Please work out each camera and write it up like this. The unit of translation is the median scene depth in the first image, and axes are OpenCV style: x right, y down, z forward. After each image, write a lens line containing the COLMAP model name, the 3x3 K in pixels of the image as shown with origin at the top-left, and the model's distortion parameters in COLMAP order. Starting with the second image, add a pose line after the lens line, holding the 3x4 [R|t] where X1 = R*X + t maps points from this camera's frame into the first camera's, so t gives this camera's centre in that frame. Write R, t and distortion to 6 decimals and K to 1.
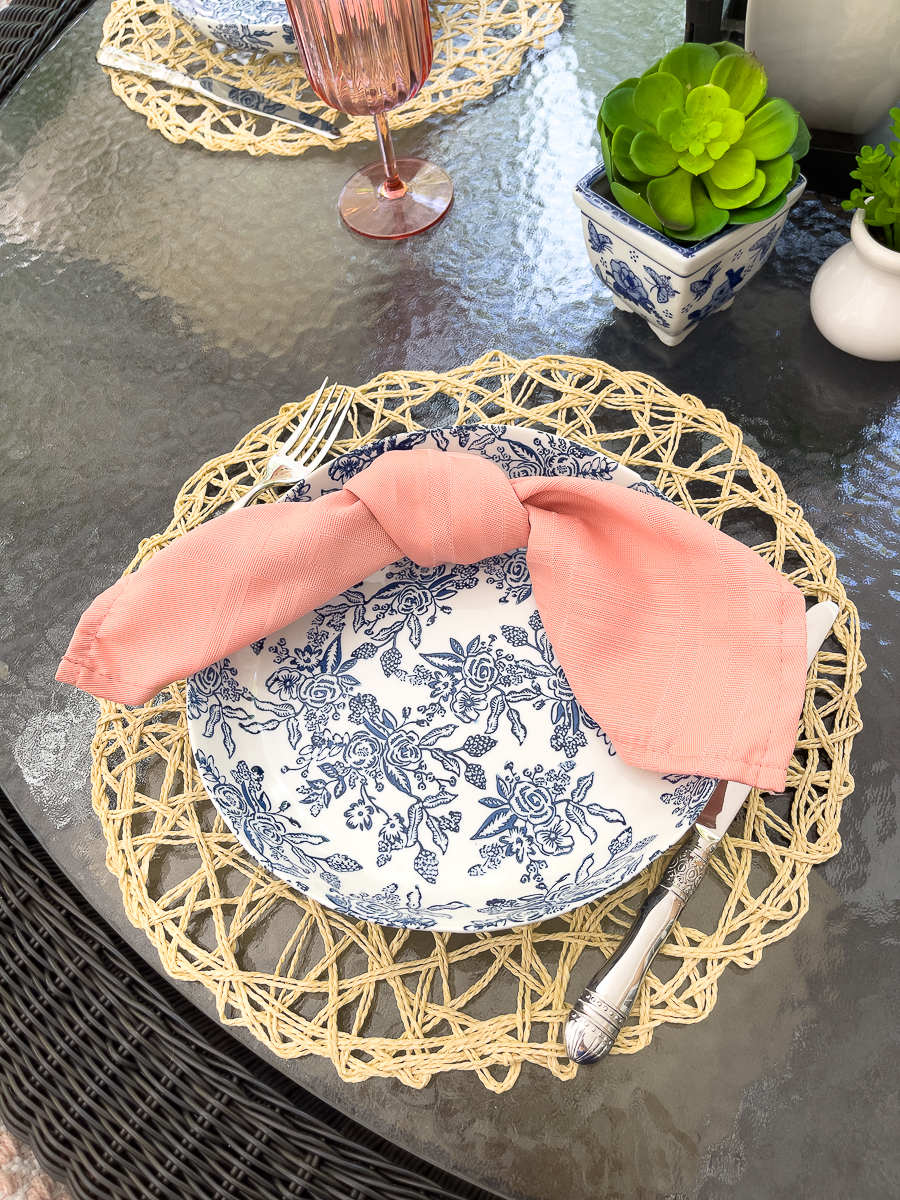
lens RADIAL K [[907.8, 0, 450.0], [0, 907.8, 600.0], [0, 0, 1]] dist [0.057671, -0.079916]
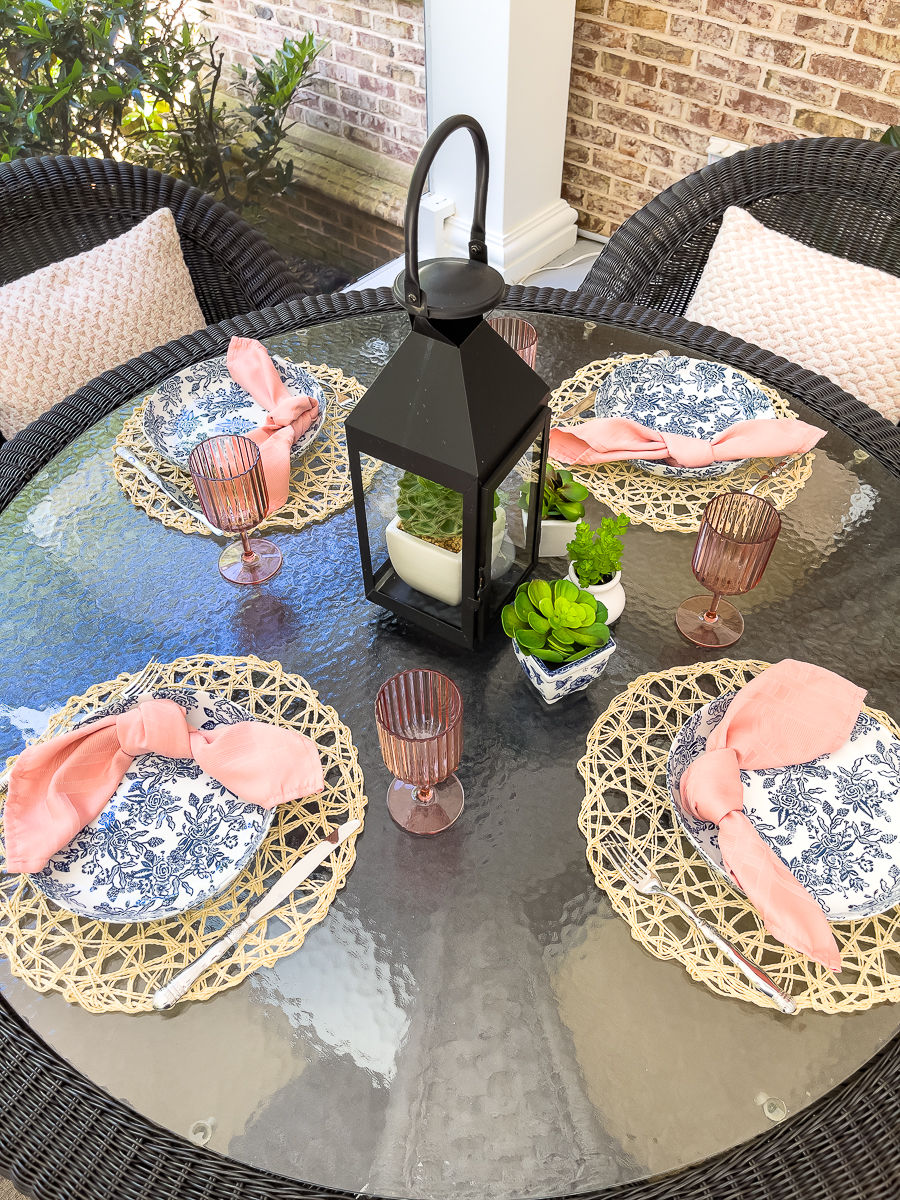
lens RADIAL K [[907.8, 0, 450.0], [0, 907.8, 600.0], [0, 0, 1]] dist [0.057671, -0.079916]
pose [[0.184031, -0.668373, 0.720701, -1.303189], [0.869703, 0.452364, 0.197440, -1.209699], [-0.457983, 0.590461, 0.664535, -0.301717]]
